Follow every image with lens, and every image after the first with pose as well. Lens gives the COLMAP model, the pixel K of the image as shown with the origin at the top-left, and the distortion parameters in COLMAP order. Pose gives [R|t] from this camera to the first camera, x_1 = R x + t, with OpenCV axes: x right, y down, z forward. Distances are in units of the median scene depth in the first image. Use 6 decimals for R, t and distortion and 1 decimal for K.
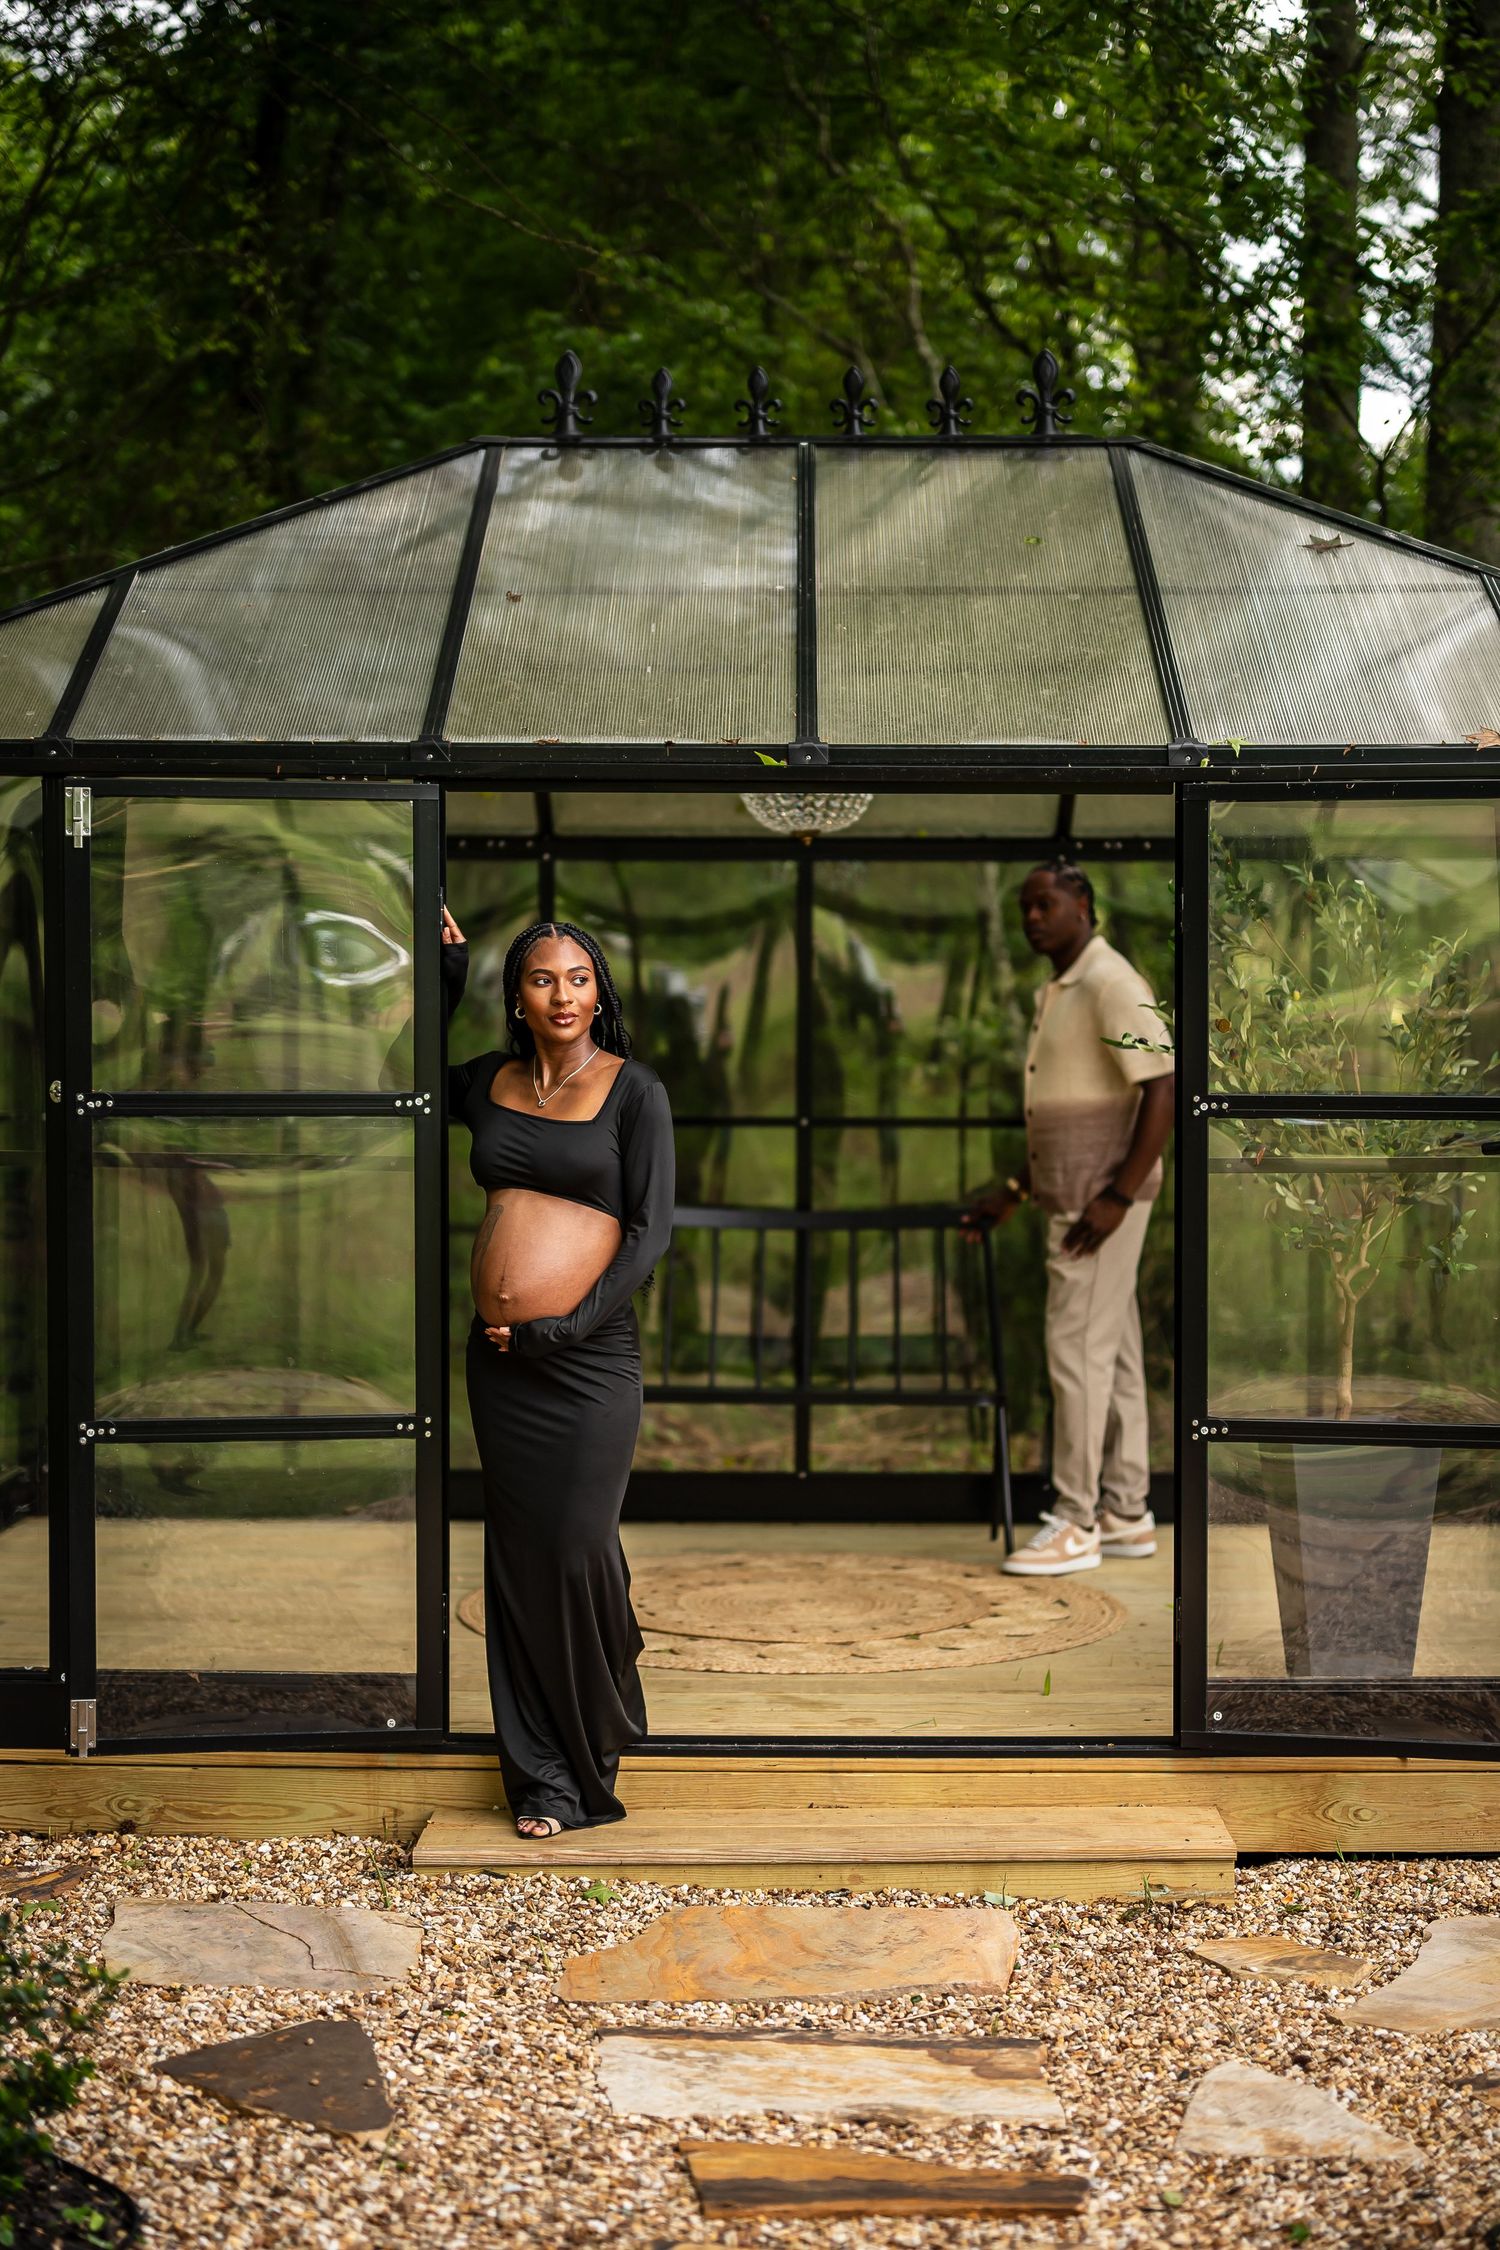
lens RADIAL K [[3237.8, 0, 754.5], [0, 3237.8, 1130.6], [0, 0, 1]] dist [-0.008259, 0.028485]
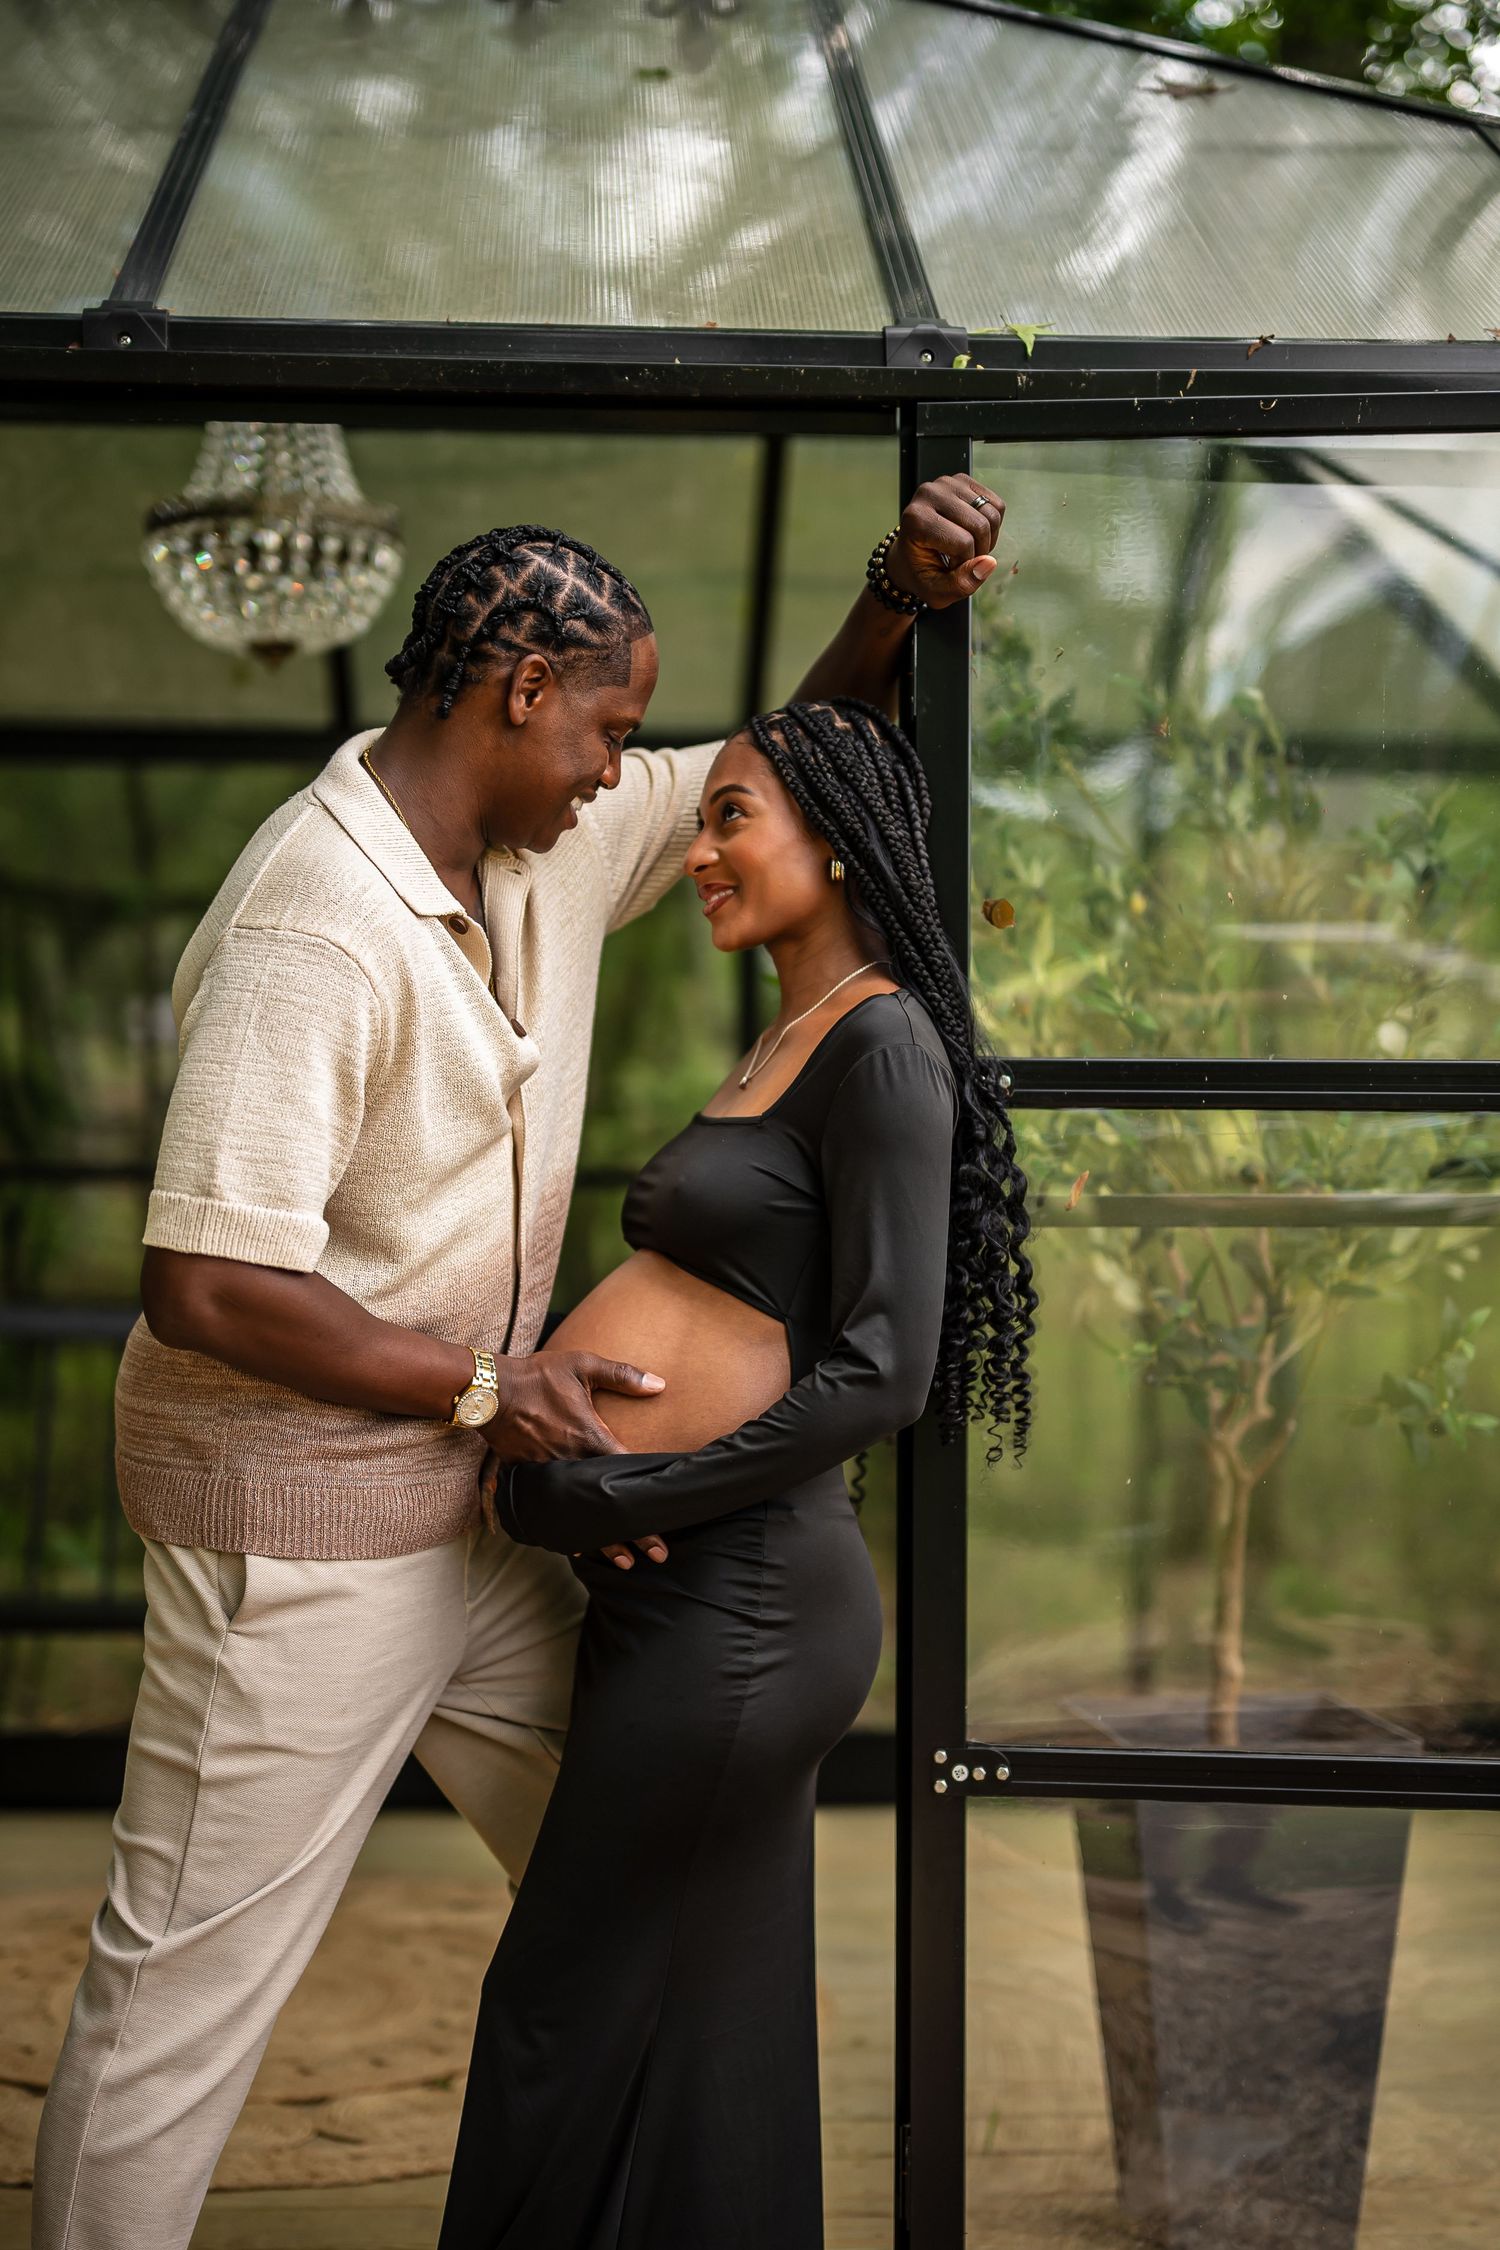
lens RADIAL K [[3207.4, 0, 736.6], [0, 3207.4, 1110.6], [0, 0, 1]] dist [0.000015, 0.028848]
pose [[0.998062, 0.006552, 0.061879, 0.073743], [-0.004145, 0.999232, -0.038956, 0.013770], [-0.062087, 0.038624, 0.997323, 0.509876]]
